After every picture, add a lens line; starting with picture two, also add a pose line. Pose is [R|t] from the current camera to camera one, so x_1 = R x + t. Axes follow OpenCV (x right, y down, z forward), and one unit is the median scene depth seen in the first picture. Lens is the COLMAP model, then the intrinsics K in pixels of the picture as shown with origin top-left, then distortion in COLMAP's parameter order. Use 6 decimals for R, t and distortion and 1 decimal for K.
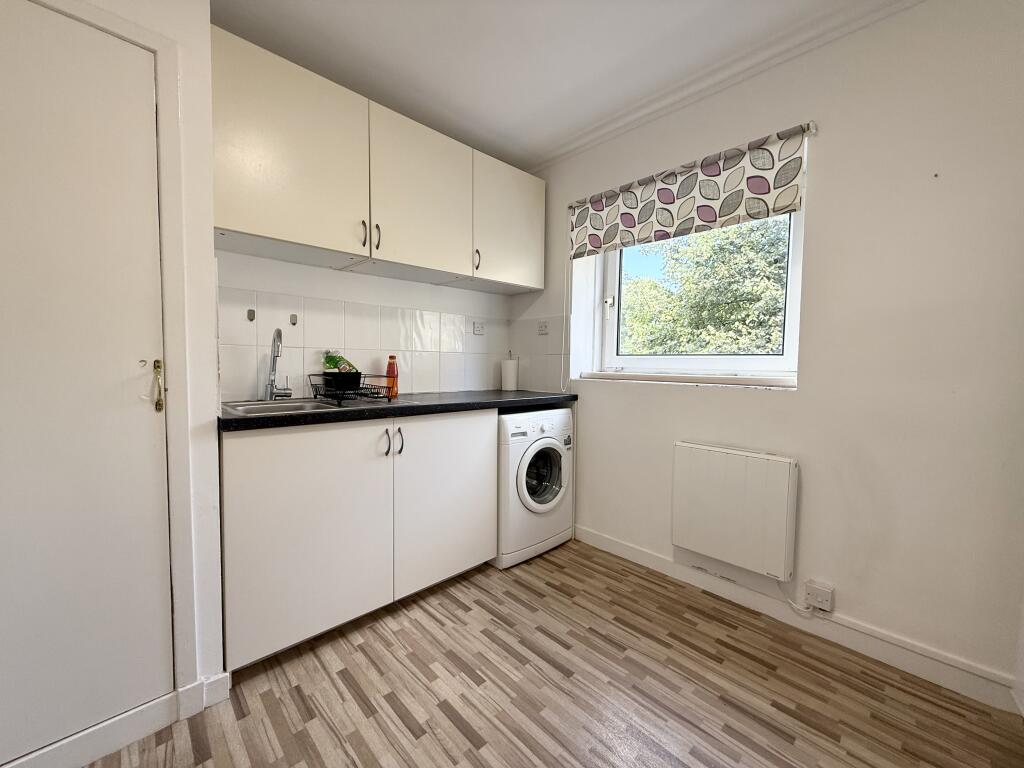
lens RADIAL K [[410.3, 0, 510.8], [0, 410.3, 403.5], [0, 0, 1]] dist [-0.038134, 0.012668]
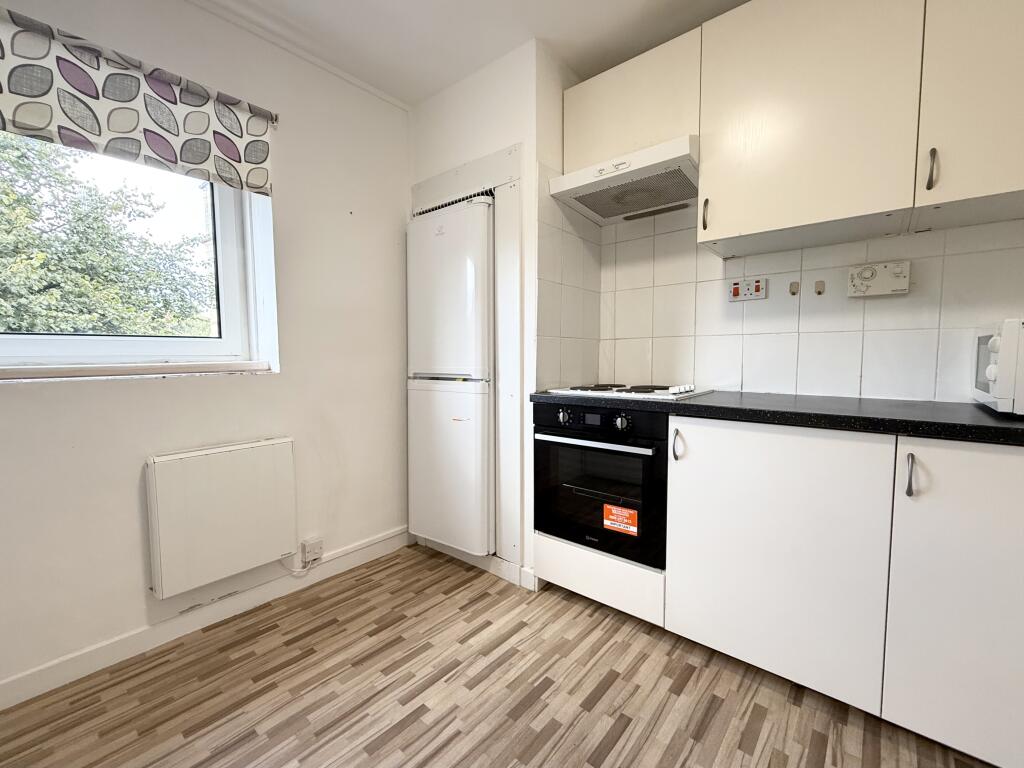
lens RADIAL K [[434.8, 0, 512.0], [0, 434.8, 384.0], [0, 0, 1]] dist [0.020807, -0.000002]
pose [[-0.099642, -0.097433, 0.990242, -0.514346], [0.091936, 0.990036, 0.106664, -0.068076], [-0.990767, 0.101667, -0.089691, 0.547732]]
